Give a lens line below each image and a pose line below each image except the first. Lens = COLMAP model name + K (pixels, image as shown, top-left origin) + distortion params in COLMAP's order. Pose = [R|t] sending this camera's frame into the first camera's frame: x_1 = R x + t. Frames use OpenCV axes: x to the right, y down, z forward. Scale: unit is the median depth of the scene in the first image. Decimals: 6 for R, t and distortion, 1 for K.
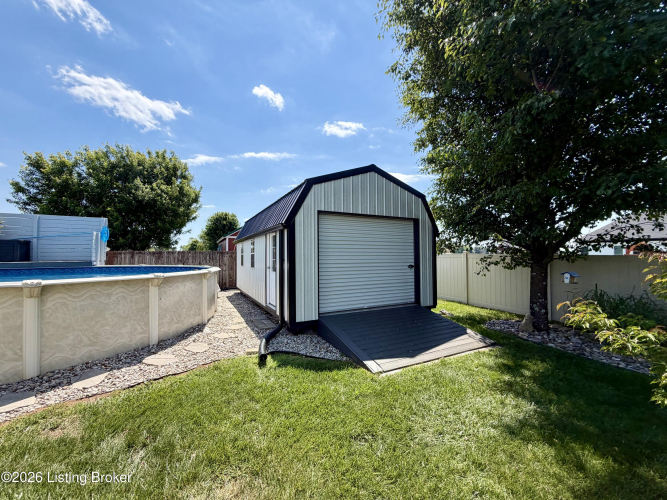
lens RADIAL K [[265.4, 0, 338.1], [0, 265.4, 250.3], [0, 0, 1]] dist [-0.003646, 0.000328]
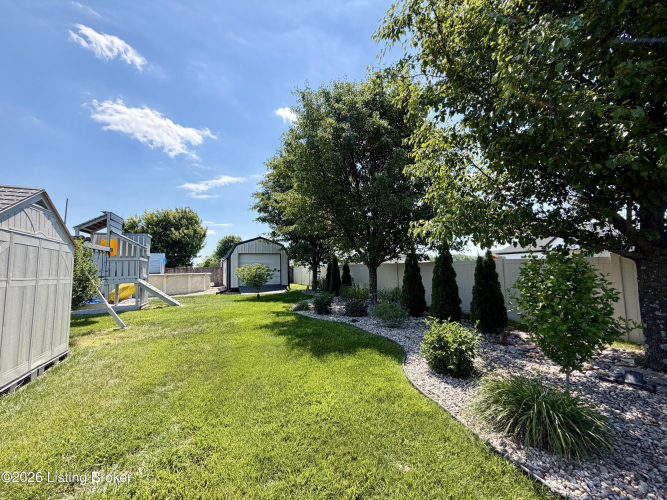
lens RADIAL K [[265.4, 0, 336.5], [0, 265.4, 239.7], [0, 0, 1]] dist [-0.003646, 0.000328]
pose [[0.997357, -0.018884, -0.070164, 0.394246], [0.012265, 0.995535, -0.093593, -0.006719], [0.071618, 0.092485, 0.993135, -0.577686]]
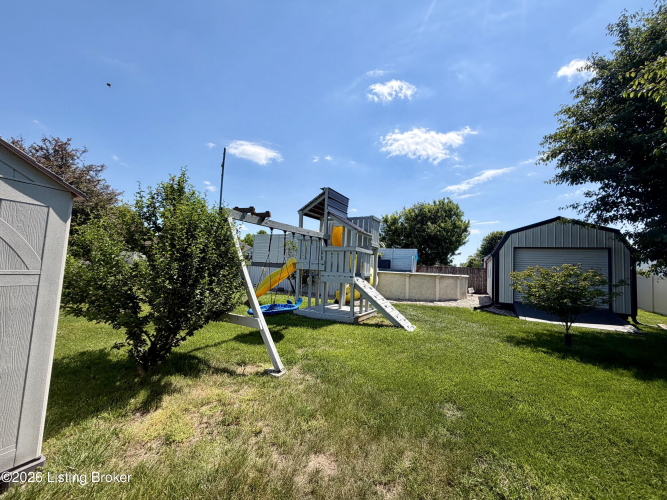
lens RADIAL K [[265.4, 0, 330.9], [0, 265.4, 249.4], [0, 0, 1]] dist [-0.003646, 0.000328]
pose [[0.533358, -0.017418, -0.845710, 0.265427], [-0.038189, 0.998273, -0.044645, -0.005226], [0.845027, 0.056108, 0.531772, -0.323162]]
